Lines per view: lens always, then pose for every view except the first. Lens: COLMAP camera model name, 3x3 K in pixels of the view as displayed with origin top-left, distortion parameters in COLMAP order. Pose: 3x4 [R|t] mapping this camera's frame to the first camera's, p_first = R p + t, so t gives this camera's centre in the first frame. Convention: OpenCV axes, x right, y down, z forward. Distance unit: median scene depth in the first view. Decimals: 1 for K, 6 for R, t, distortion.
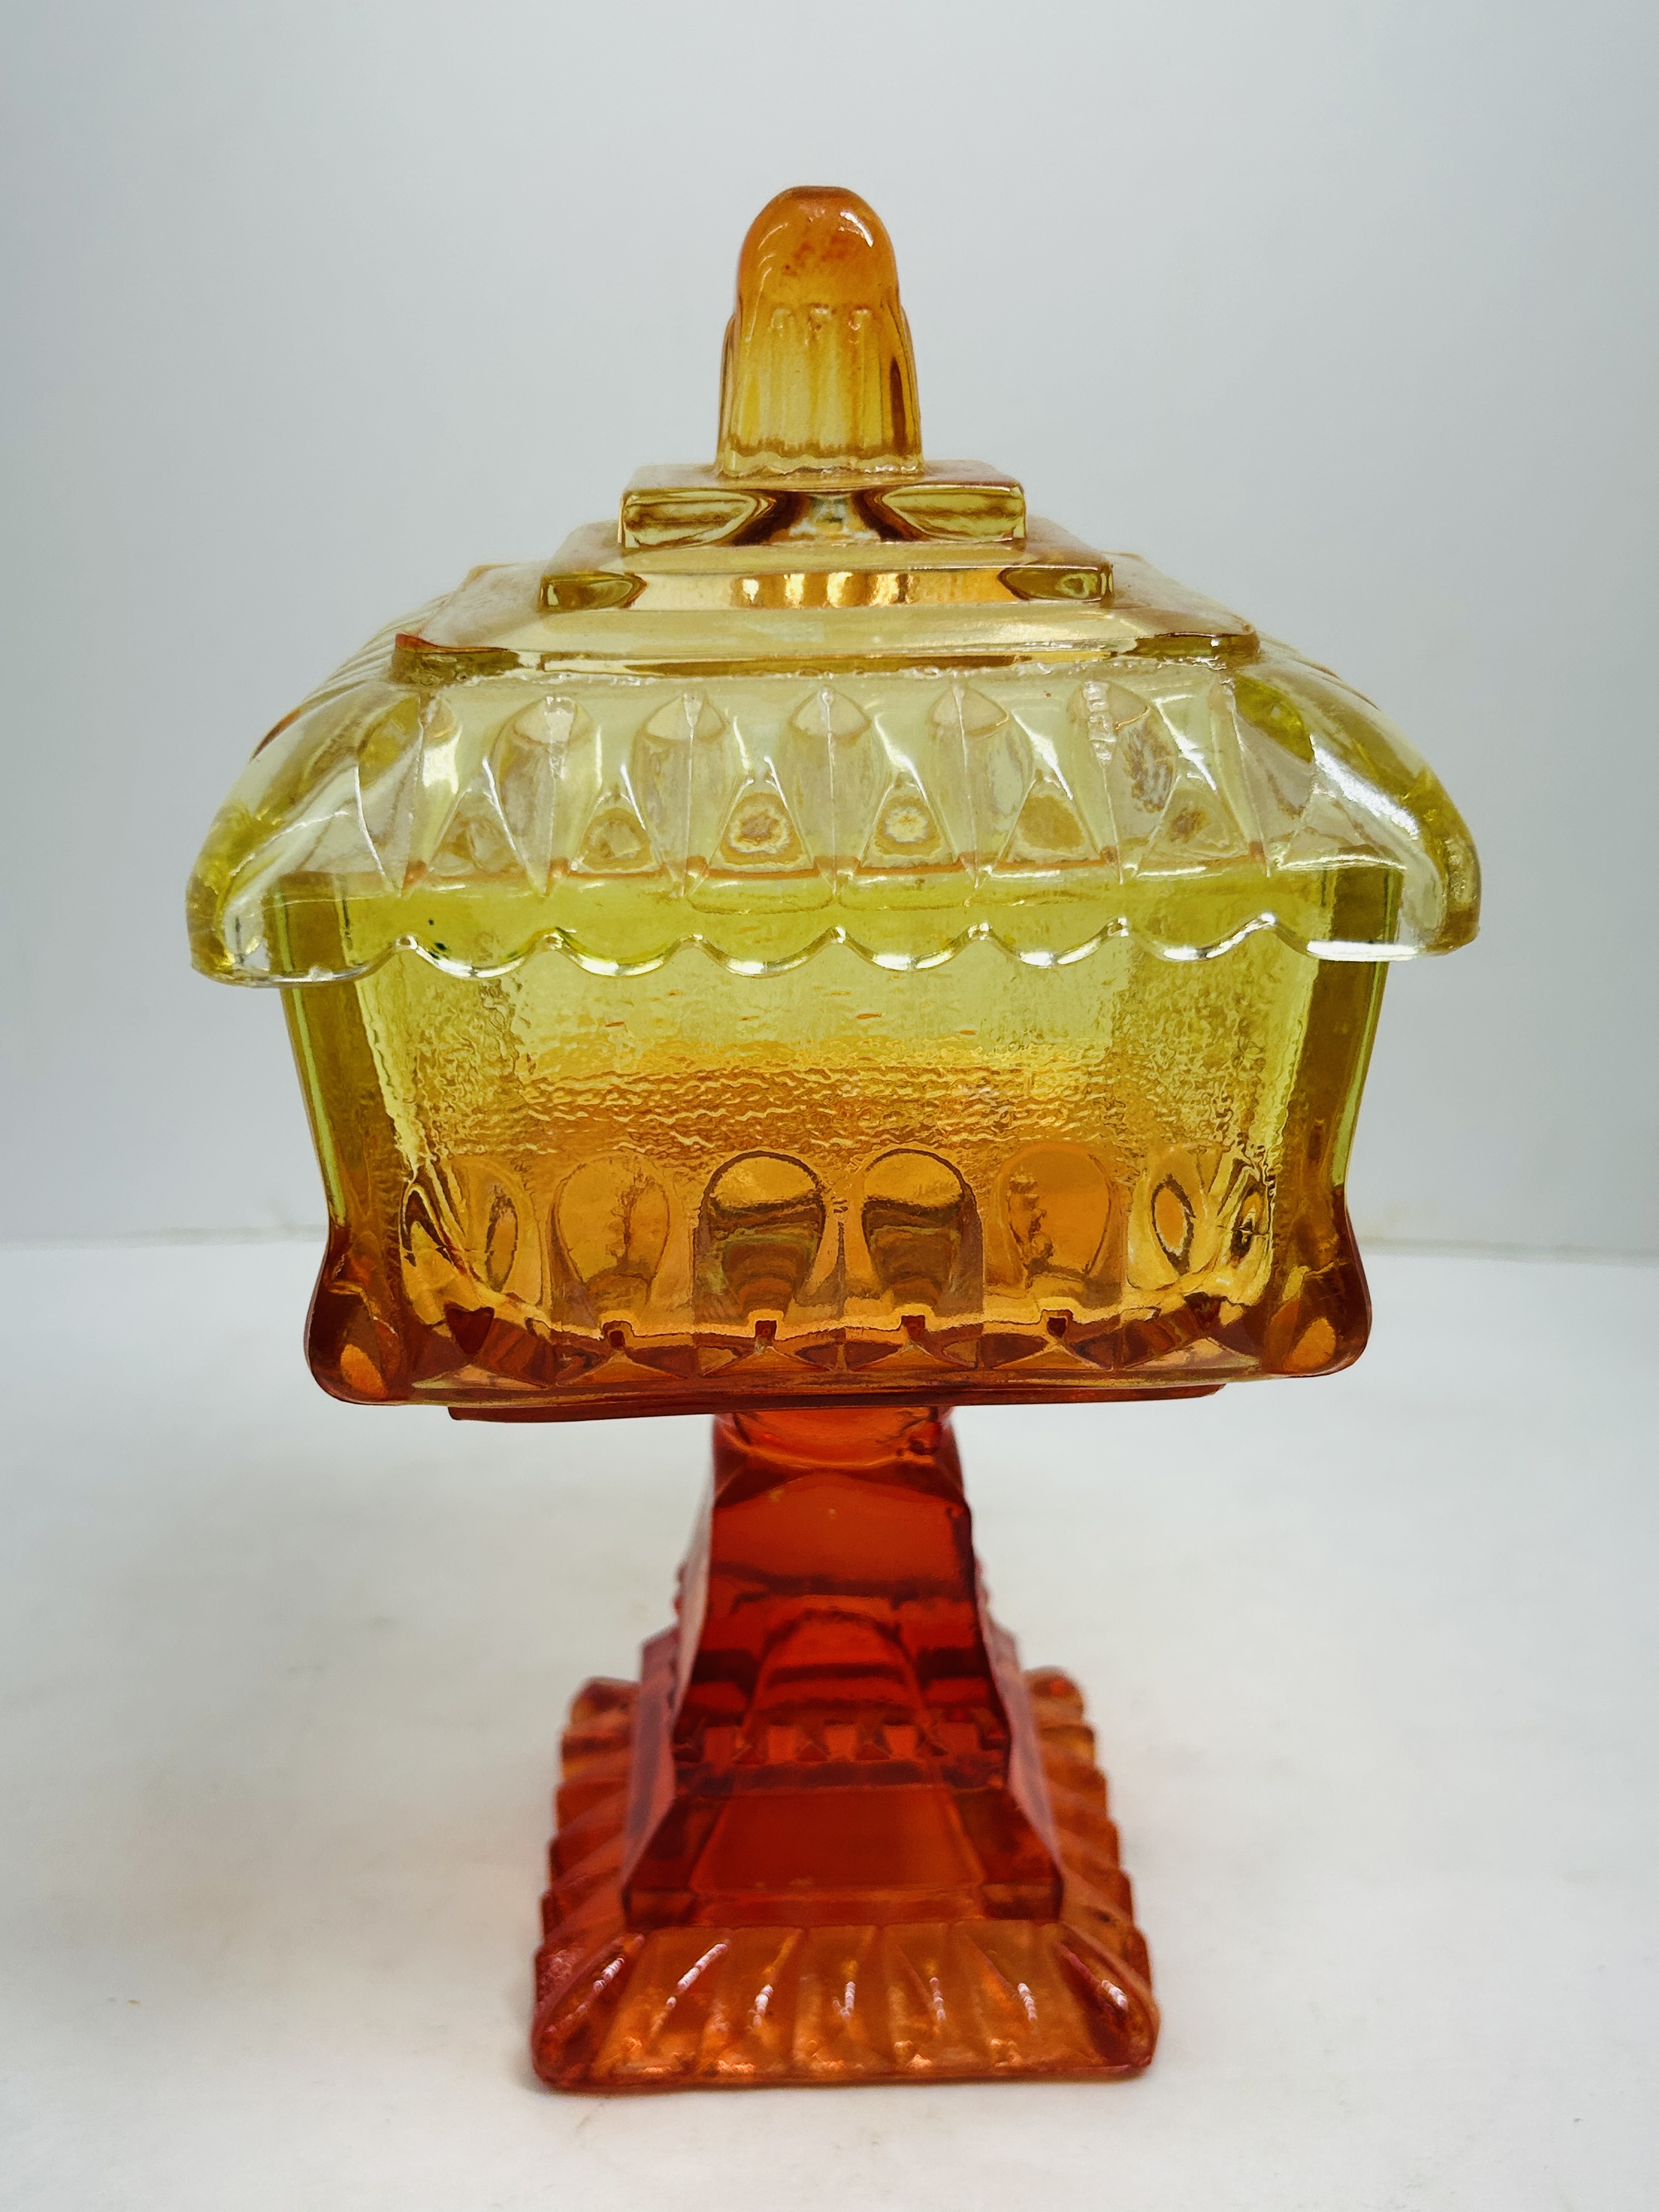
lens RADIAL K [[2198.5, 0, 825.7], [0, 2198.5, 1153.9], [0, 0, 1]] dist [0.127104, -0.458768]
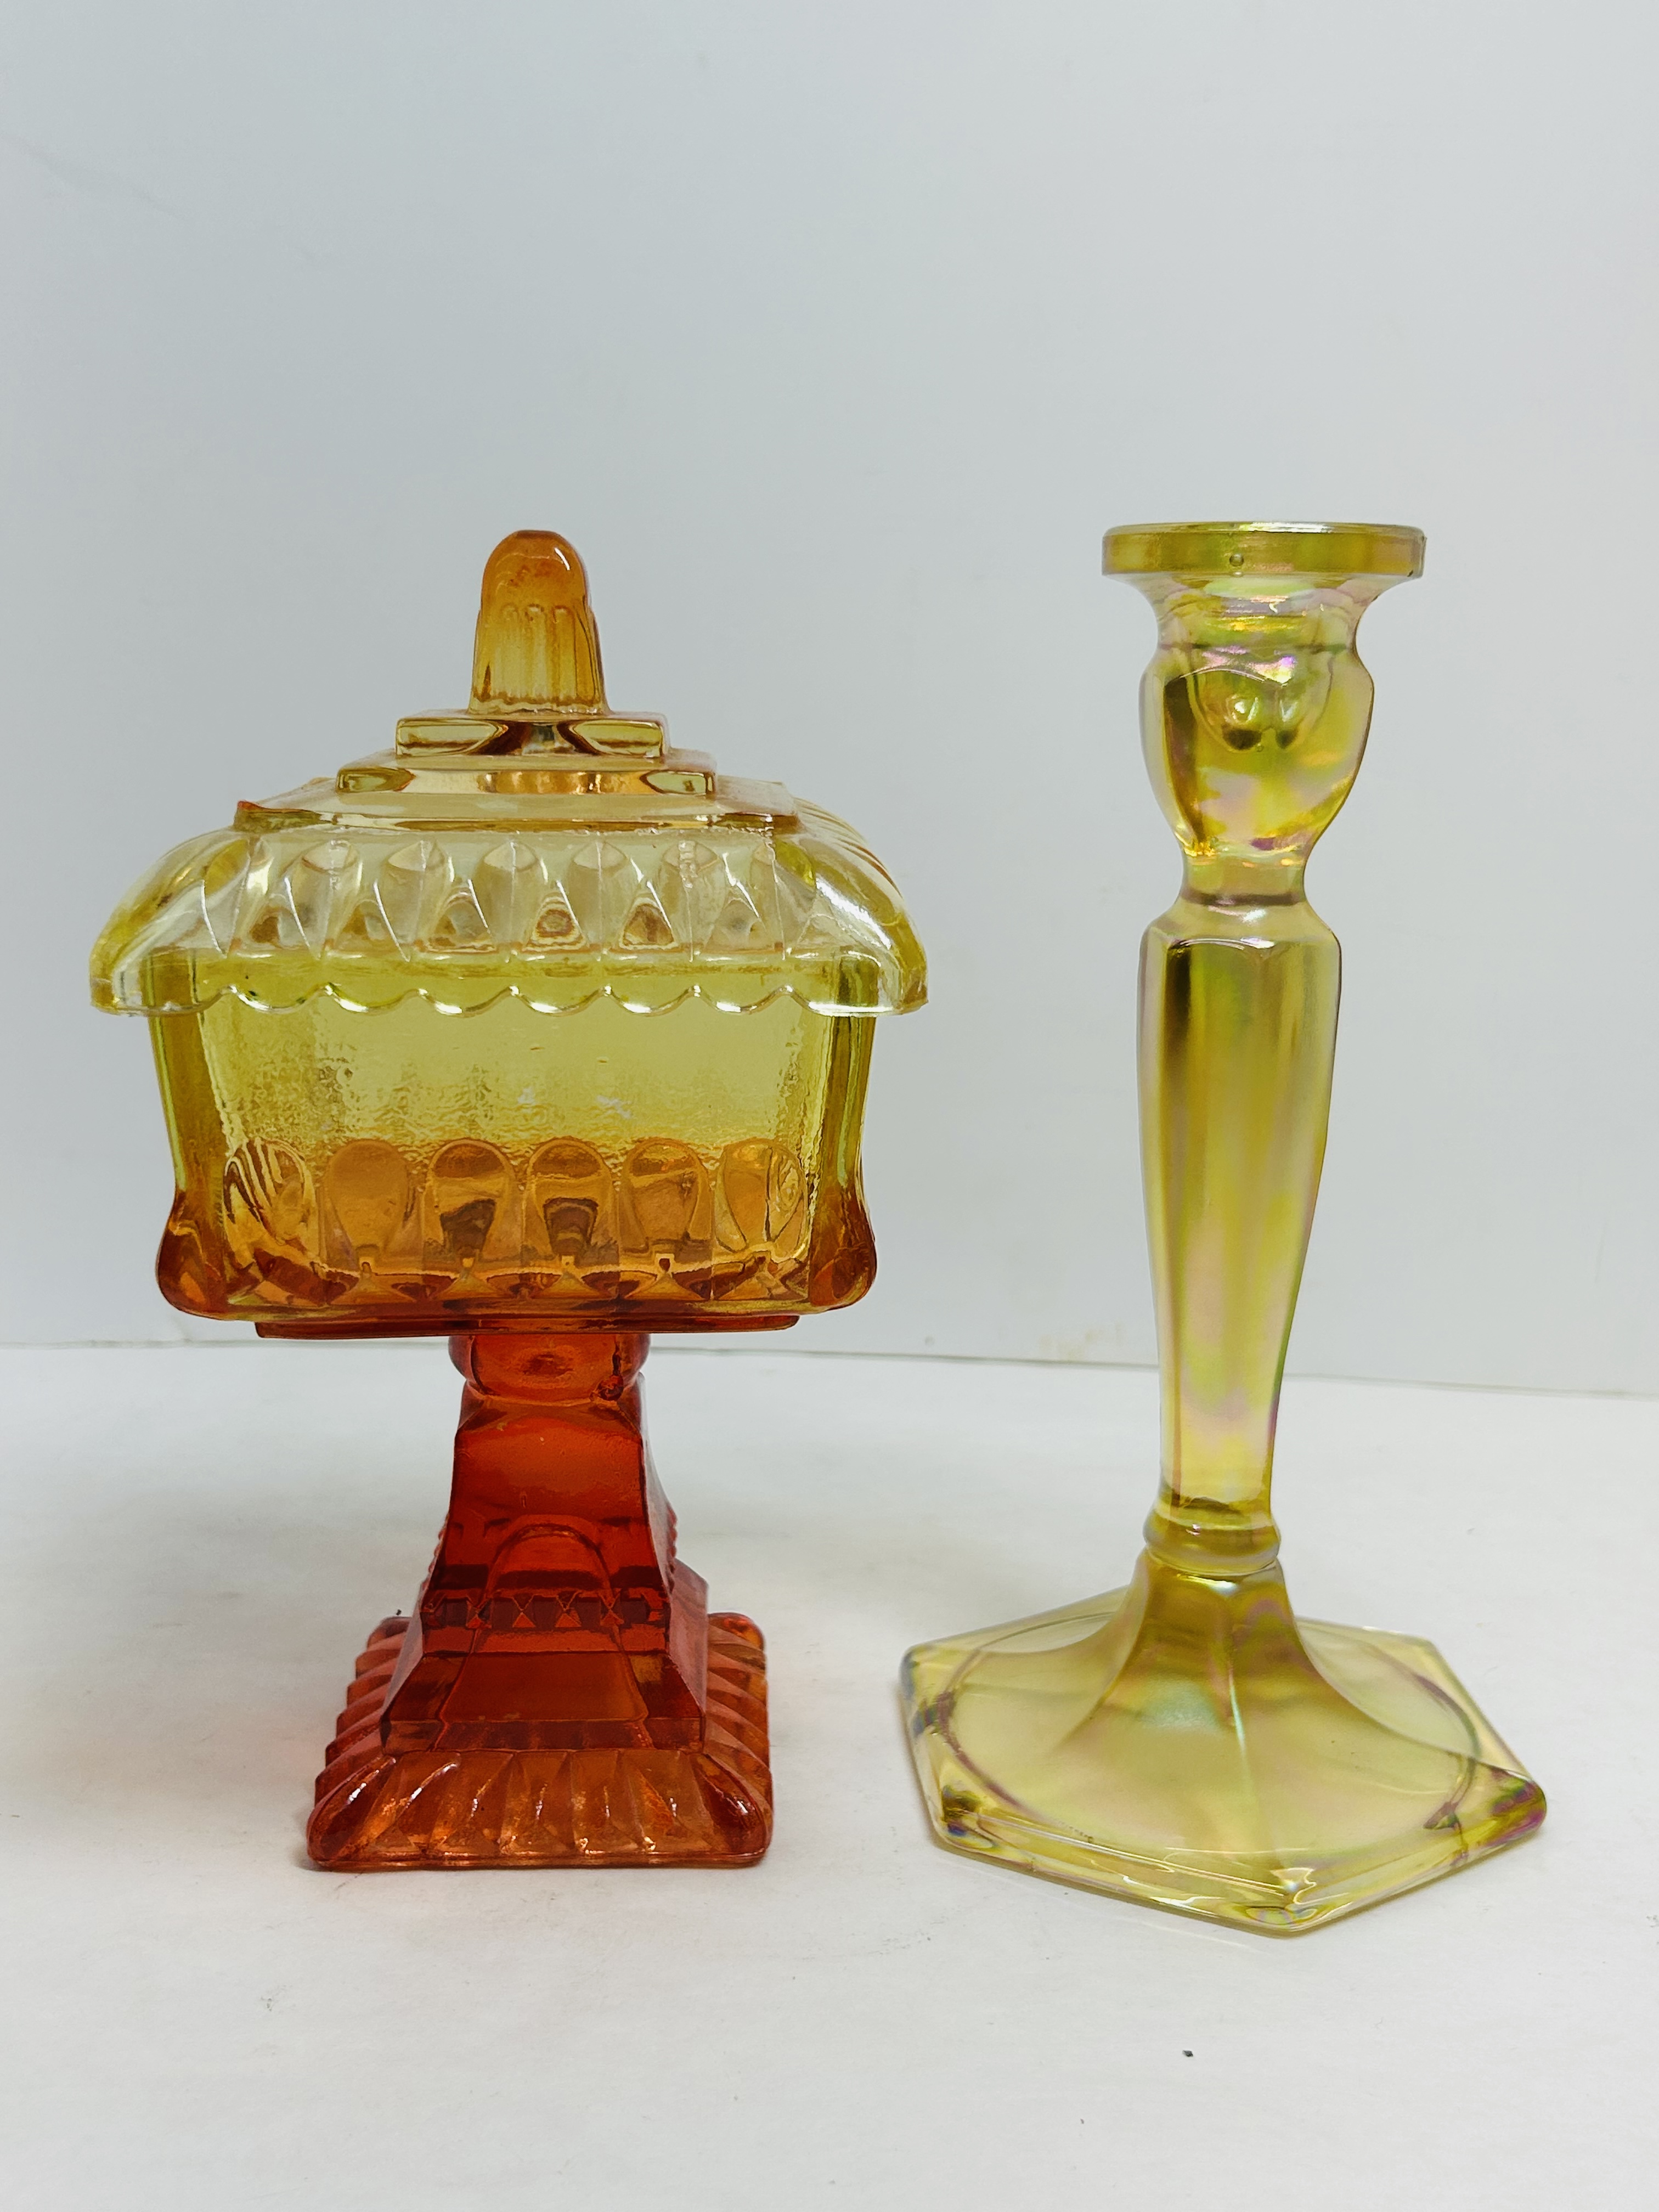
lens RADIAL K [[2198.5, 0, 825.7], [0, 2198.5, 1153.9], [0, 0, 1]] dist [0.127104, -0.458768]
pose [[0.999656, 0.020710, 0.016079, 0.183541], [-0.018433, 0.991242, -0.130768, 0.191646], [-0.018646, 0.130427, 0.991283, -0.476941]]
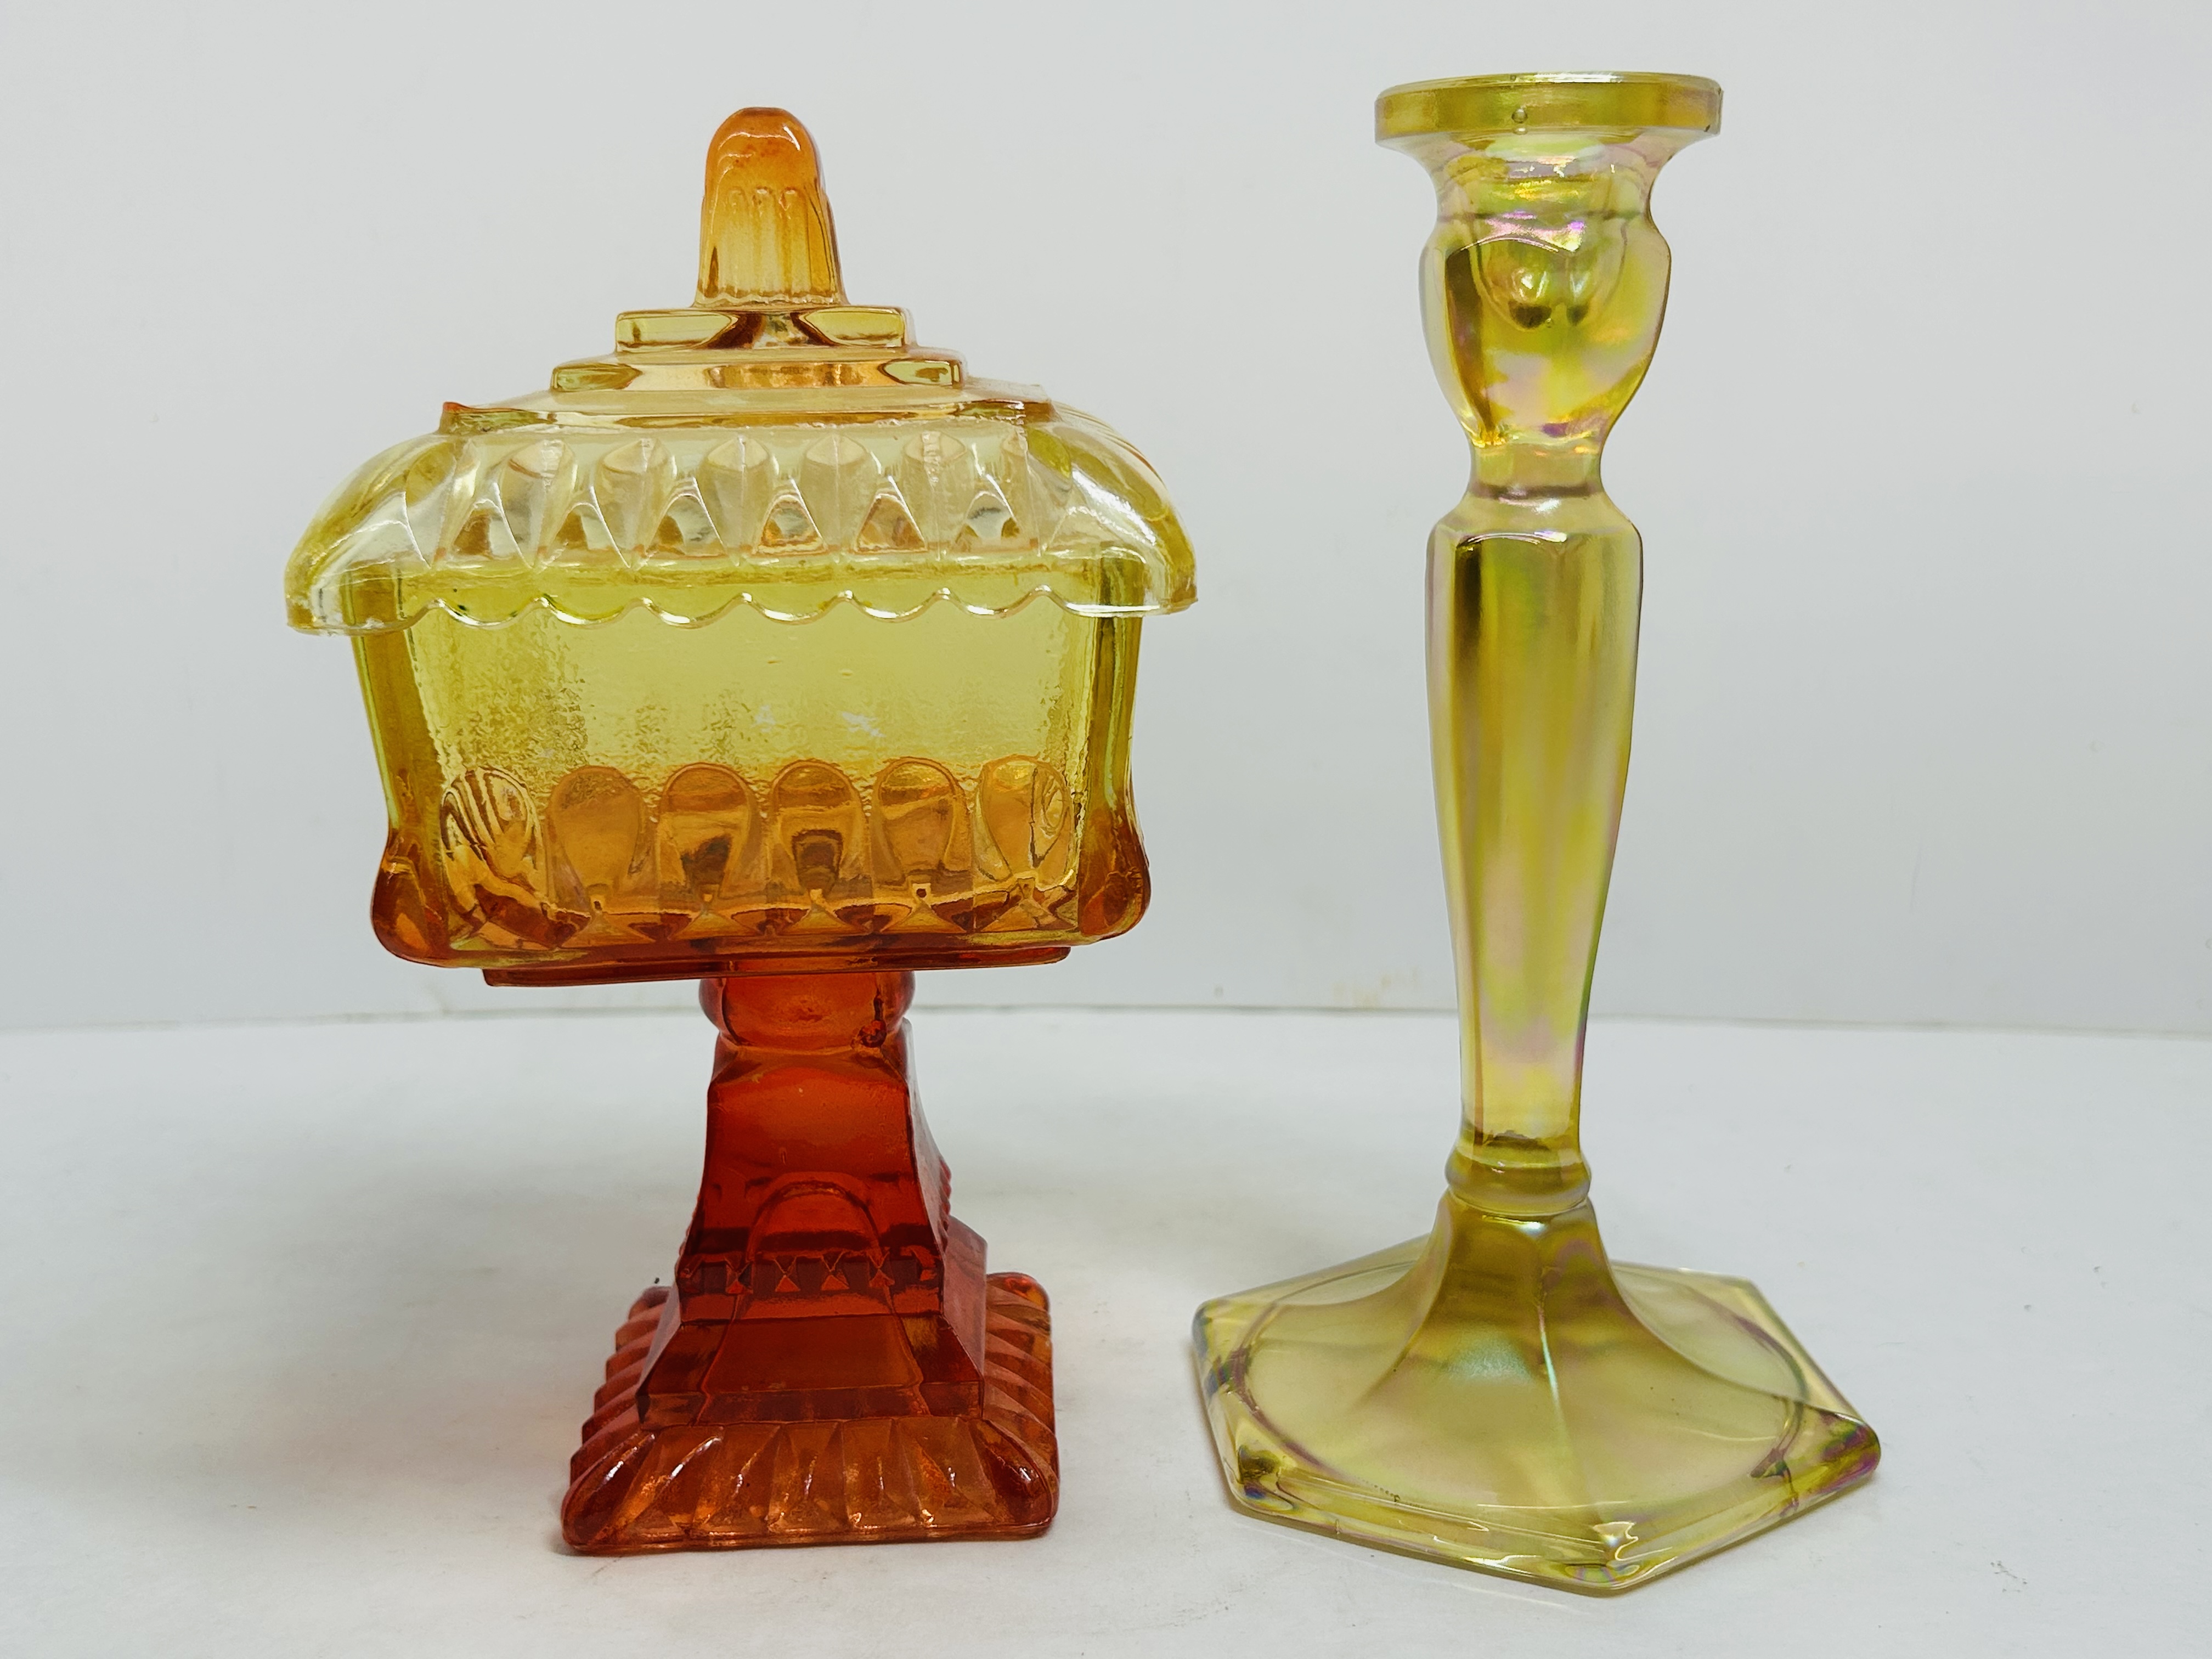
lens RADIAL K [[2198.5, 0, 1137.3], [0, 2198.5, 873.6], [0, 0, 1]] dist [0.127104, -0.458768]
pose [[0.999723, -0.006697, 0.022561, 0.203721], [0.009210, 0.993528, -0.113212, 0.217123], [-0.021657, 0.113389, 0.993315, -0.366303]]
